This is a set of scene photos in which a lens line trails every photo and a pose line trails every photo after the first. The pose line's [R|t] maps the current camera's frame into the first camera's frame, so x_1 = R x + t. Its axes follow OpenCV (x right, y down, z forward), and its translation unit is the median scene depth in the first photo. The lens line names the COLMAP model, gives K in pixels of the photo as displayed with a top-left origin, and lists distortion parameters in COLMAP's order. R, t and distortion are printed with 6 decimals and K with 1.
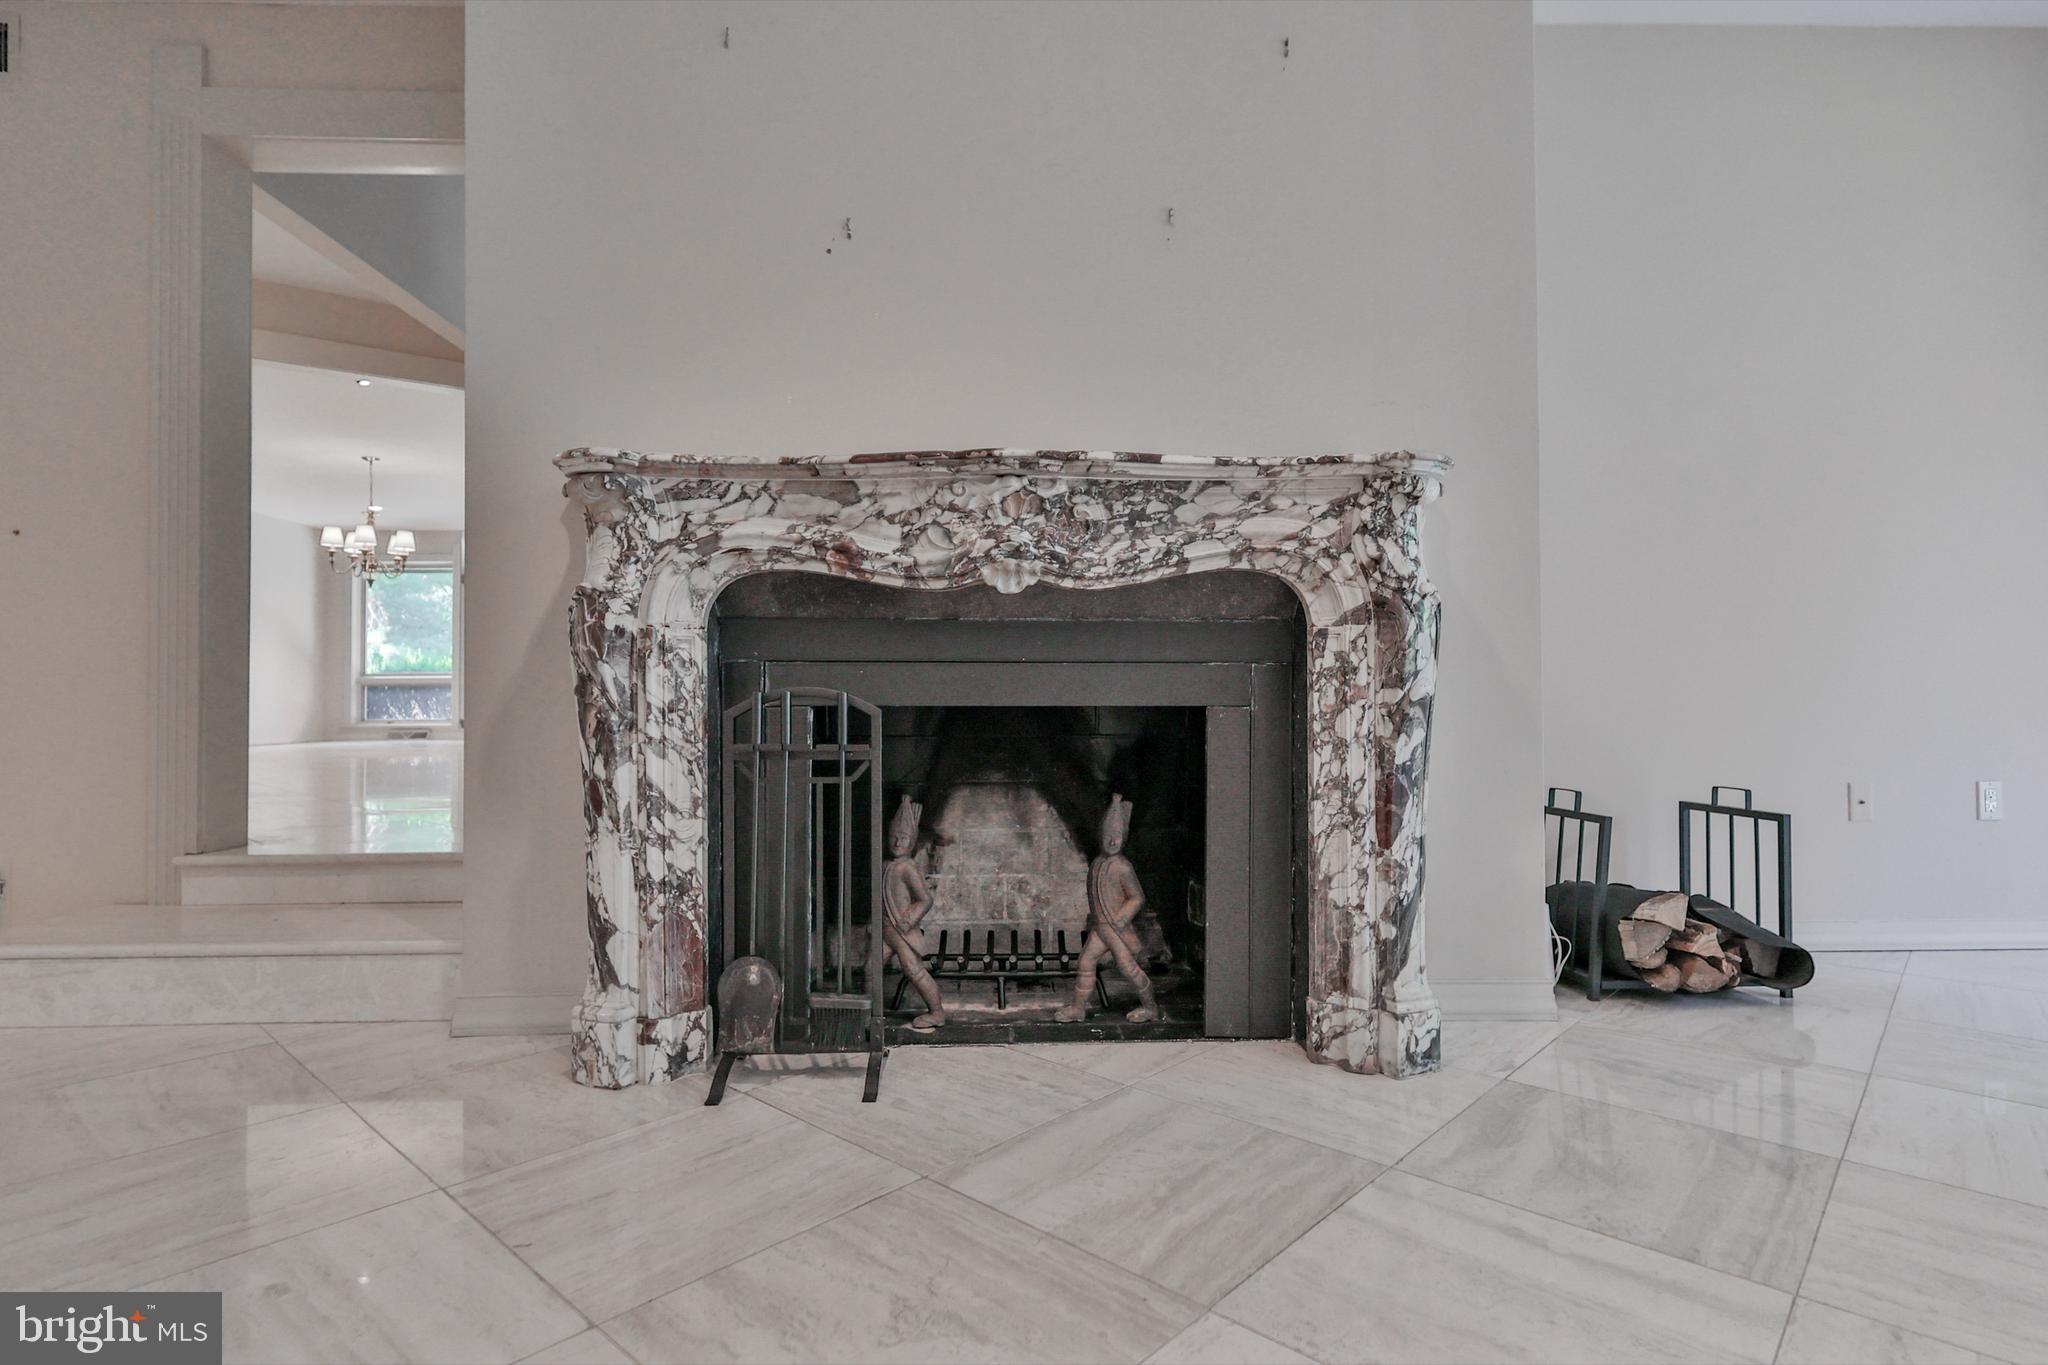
lens RADIAL K [[1003.6, 0, 1014.3], [0, 1003.6, 686.8], [0, 0, 1]] dist [0.000843, 0.000201]
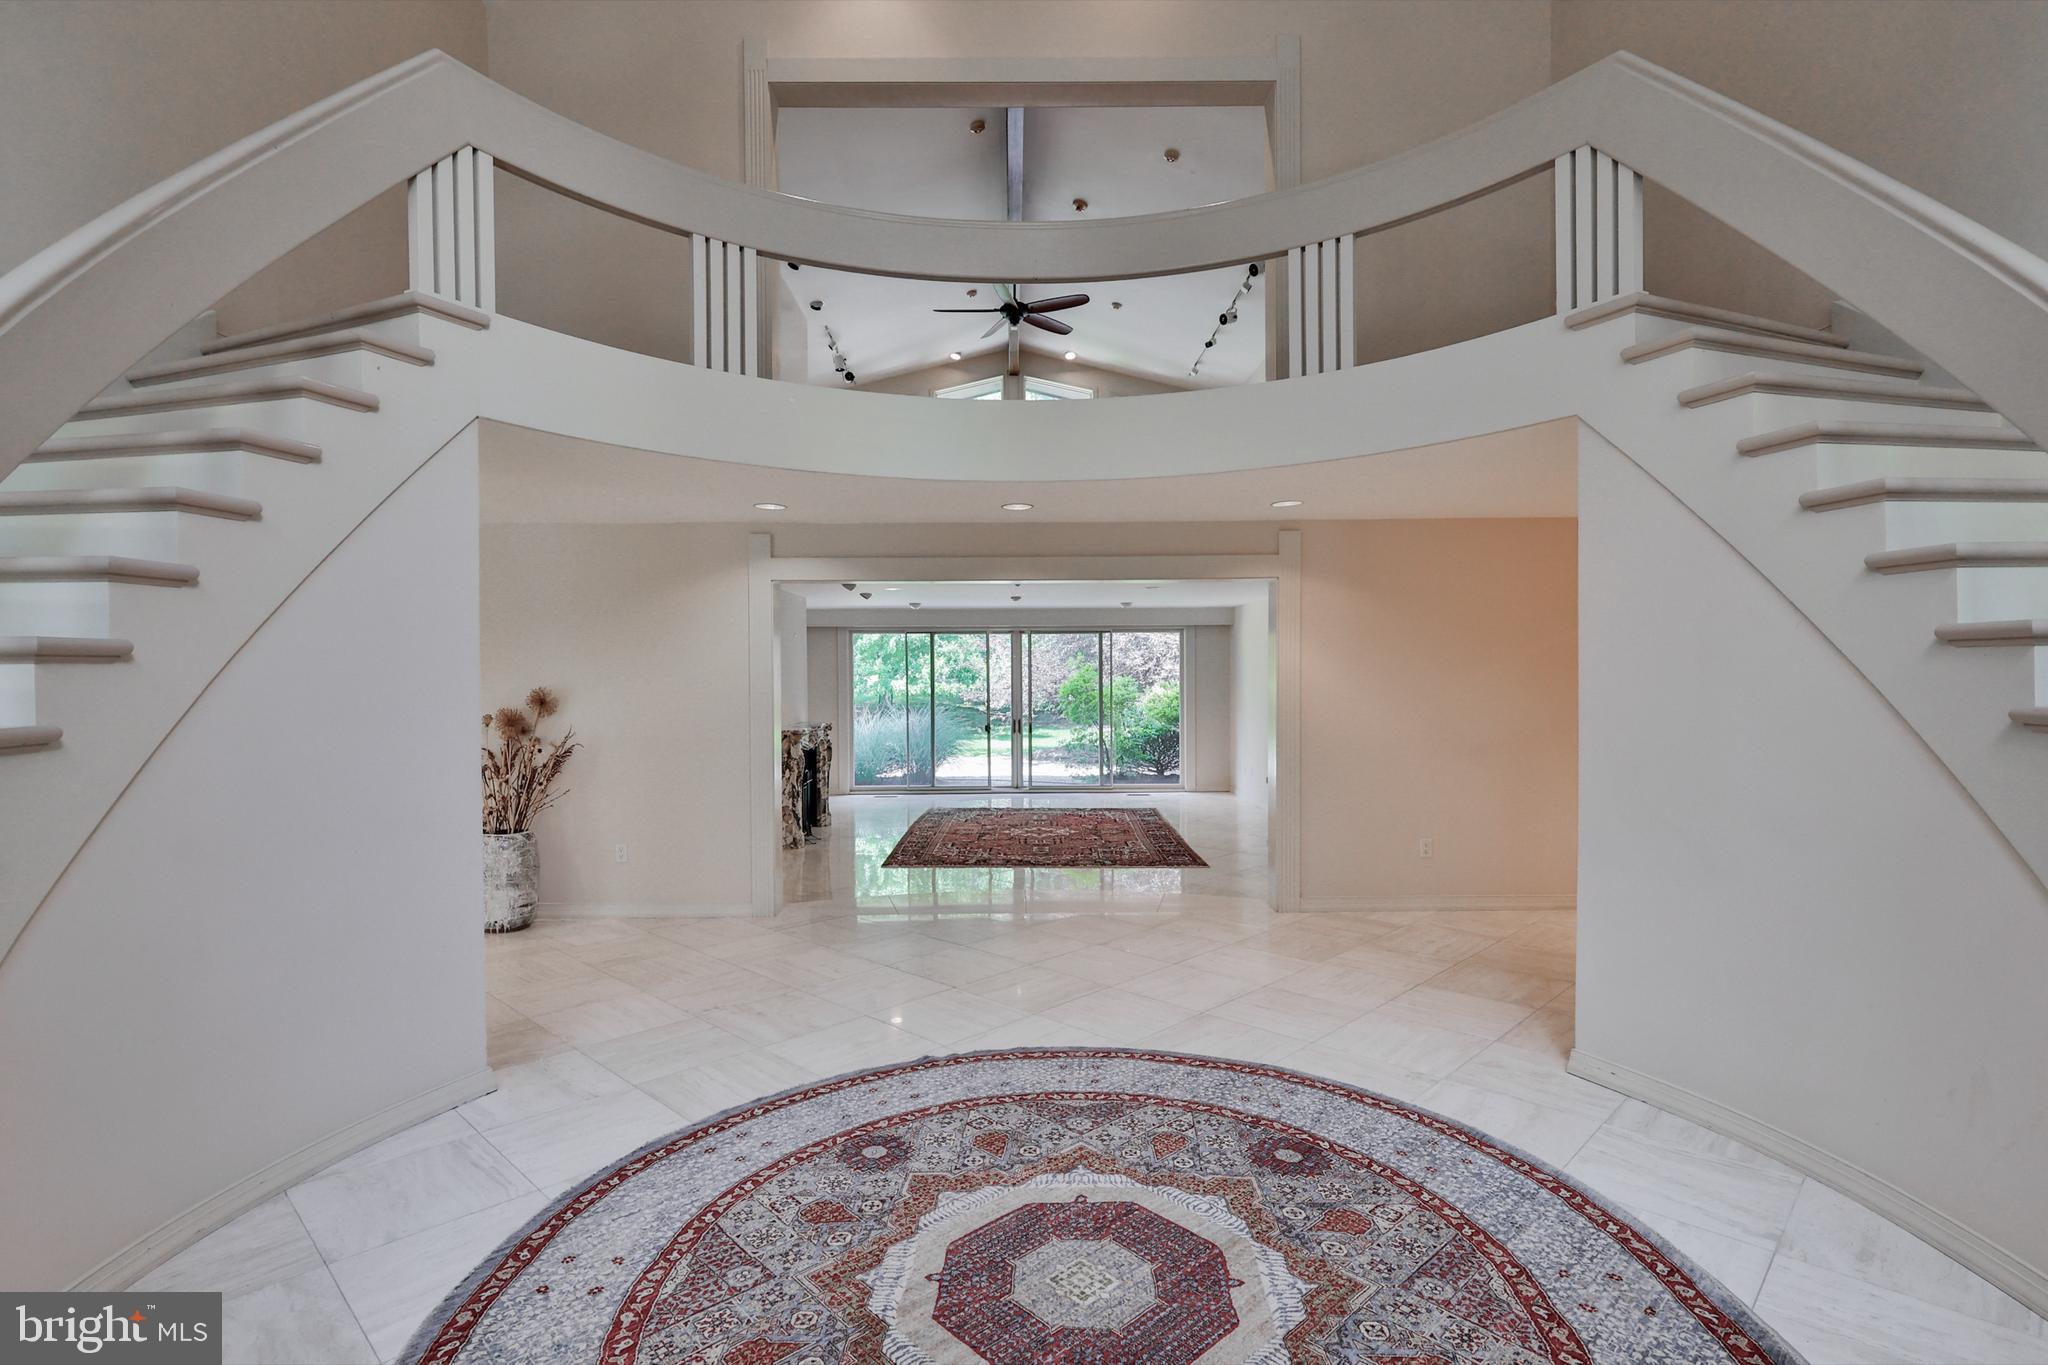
lens RADIAL K [[1003.6, 0, 1014.3], [0, 1003.6, 686.8], [0, 0, 1]] dist [0.000843, 0.000201]
pose [[0.026703, -0.005368, 0.999629, -5.616364], [-0.001157, 0.999985, 0.005400, -0.479218], [-0.999643, -0.001301, 0.026696, -0.277096]]
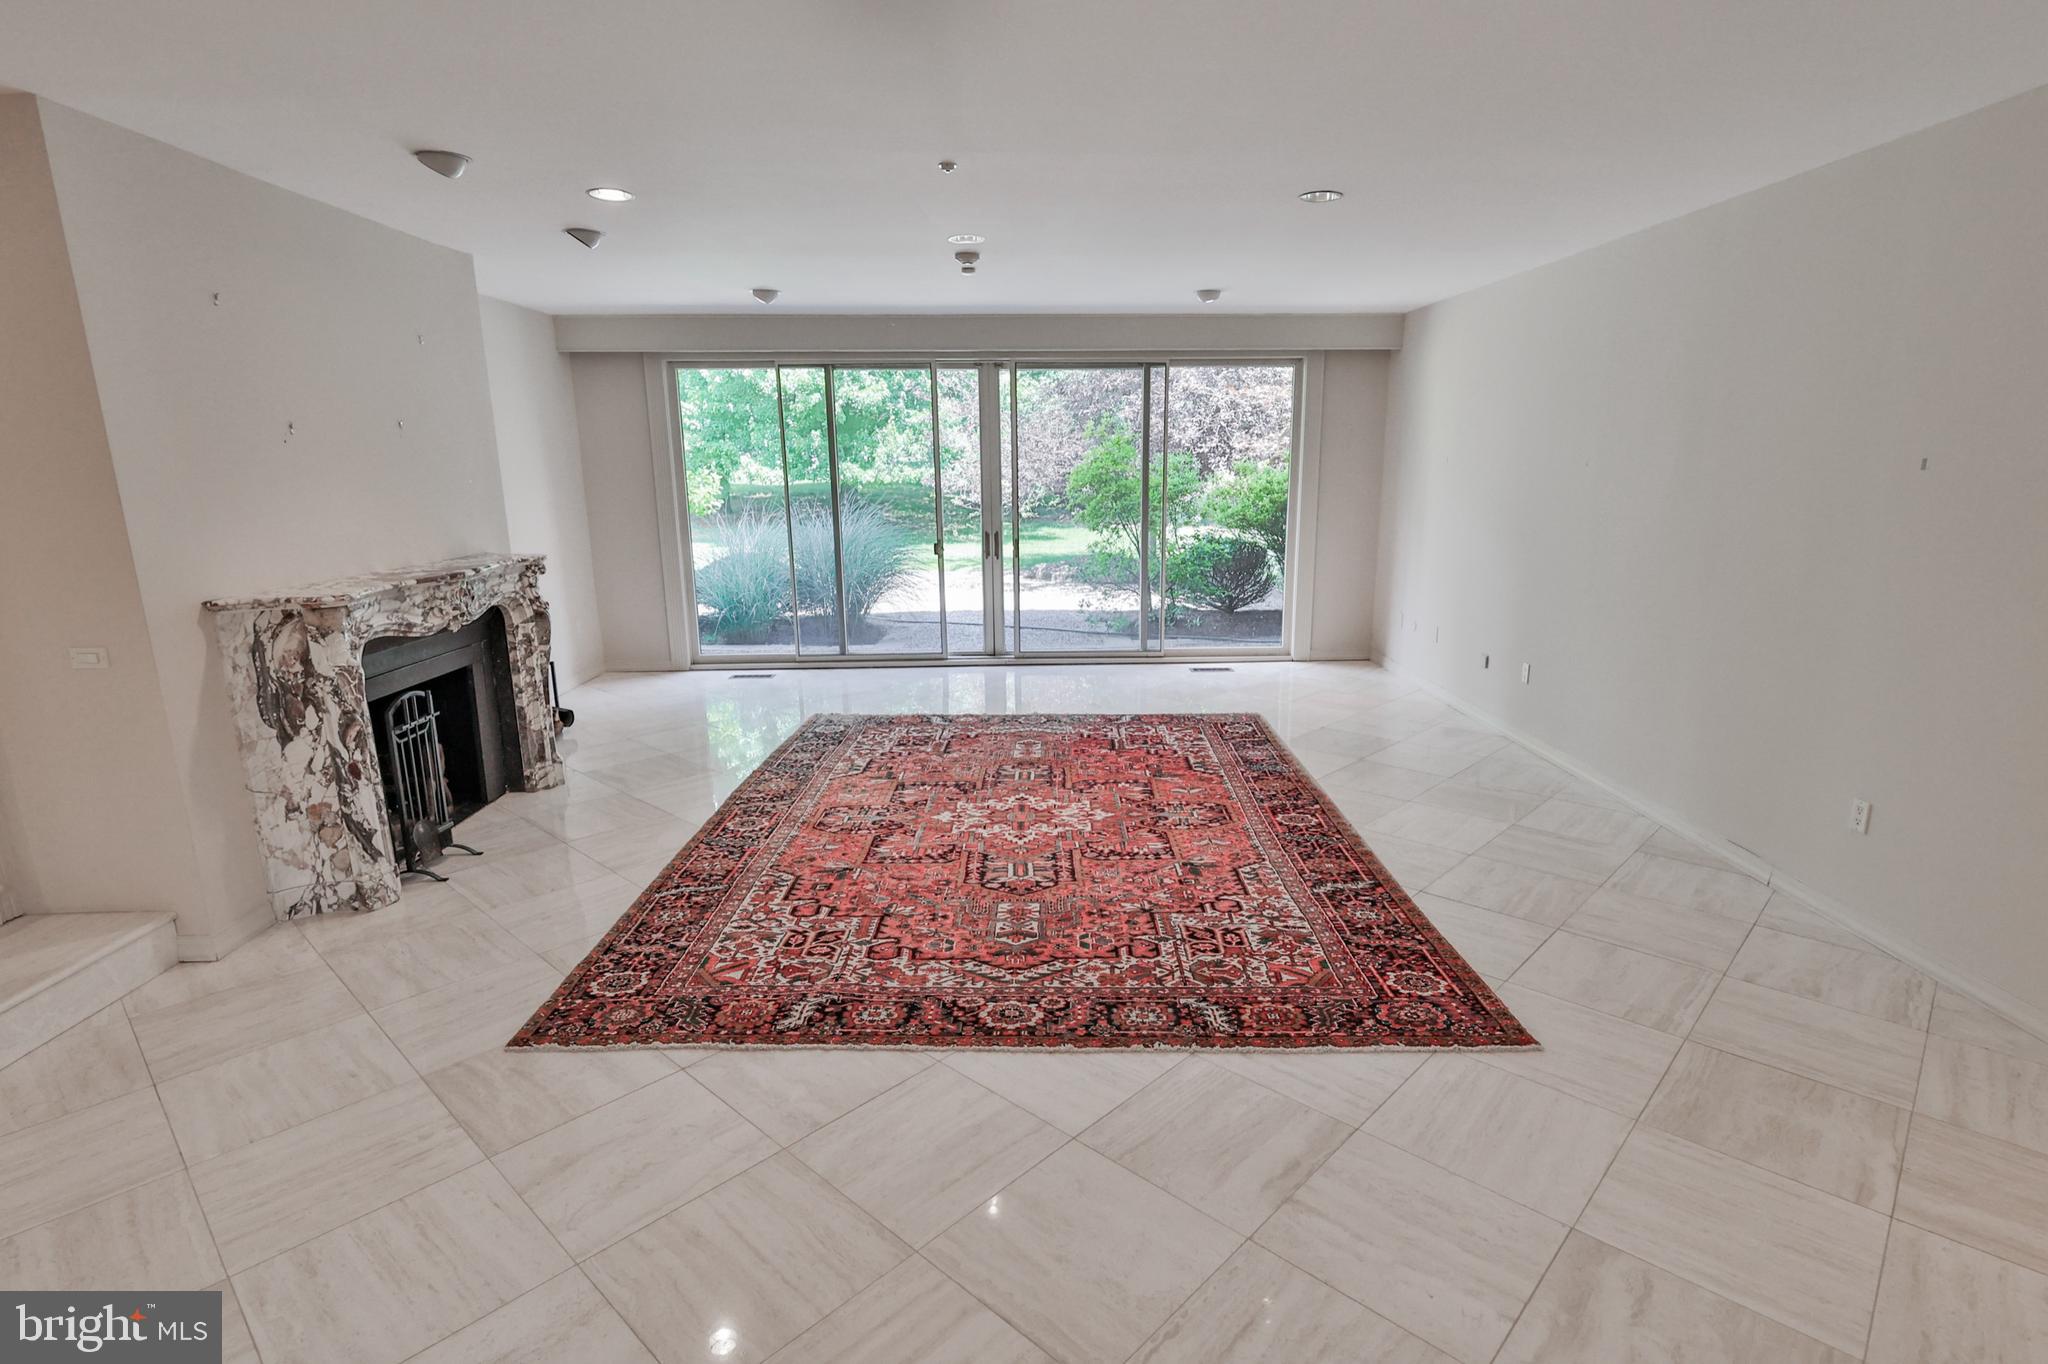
lens RADIAL K [[1003.6, 0, 1014.3], [0, 1003.6, 686.3], [0, 0, 1]] dist [0.000843, 0.000201]
pose [[0.031212, -0.211636, 0.976850, -2.184377], [0.003169, 0.977342, 0.211641, -0.445905], [-0.999508, -0.003510, 0.031176, -0.322907]]
